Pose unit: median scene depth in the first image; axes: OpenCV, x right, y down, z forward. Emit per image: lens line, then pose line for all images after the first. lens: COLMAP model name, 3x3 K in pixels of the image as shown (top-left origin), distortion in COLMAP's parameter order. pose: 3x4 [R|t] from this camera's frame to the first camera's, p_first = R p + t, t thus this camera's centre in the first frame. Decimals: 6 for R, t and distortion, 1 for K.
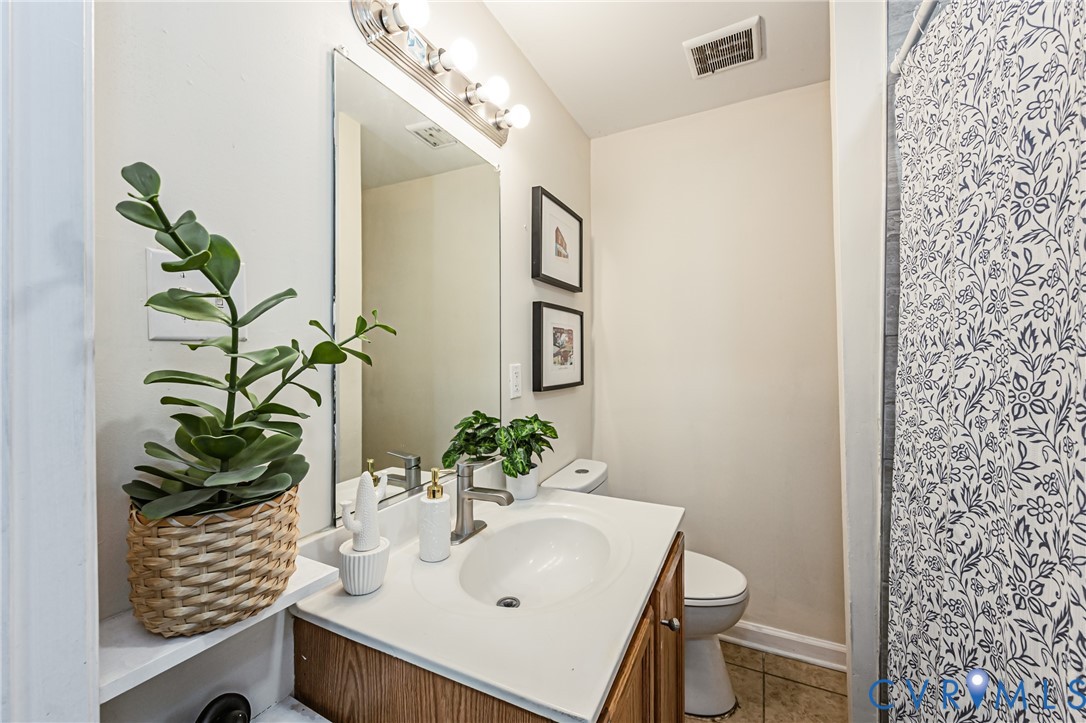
lens RADIAL K [[438.7, 0, 540.1], [0, 438.7, 355.5], [0, 0, 1]] dist [-0.000376, -0.000164]
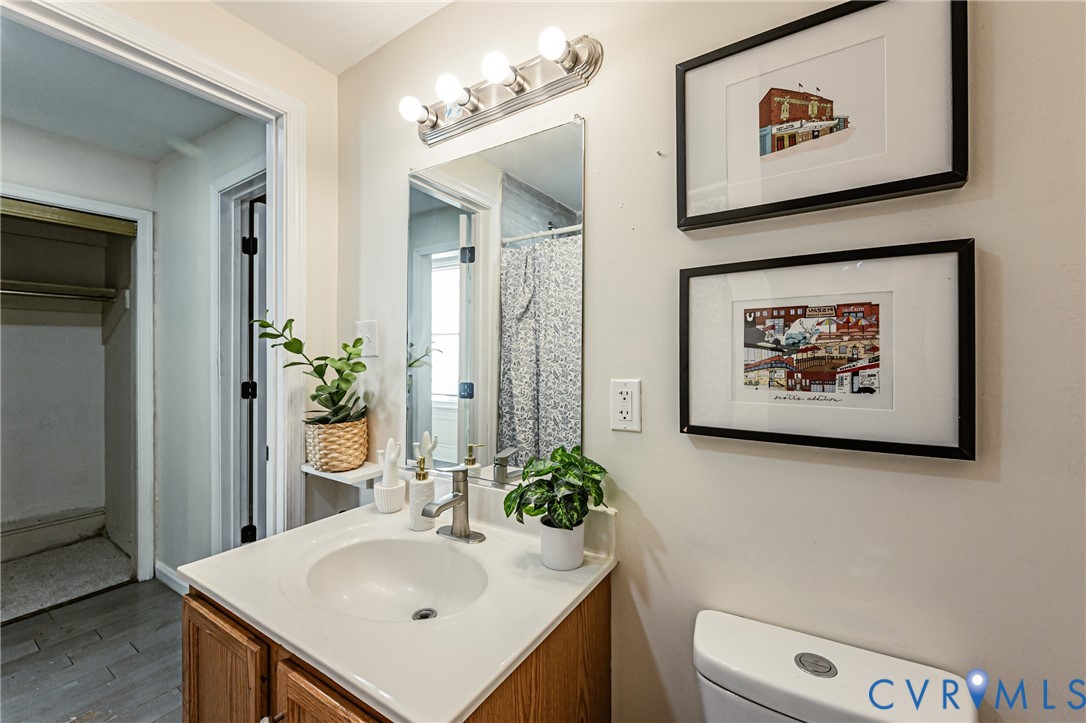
lens RADIAL K [[438.7, 0, 540.1], [0, 438.7, 355.5], [0, 0, 1]] dist [-0.000376, -0.000164]
pose [[-0.113222, -0.002122, -0.993567, 0.531143], [-0.001367, 0.999997, -0.001980, -0.012239], [0.993569, 0.001134, -0.113225, 0.822037]]
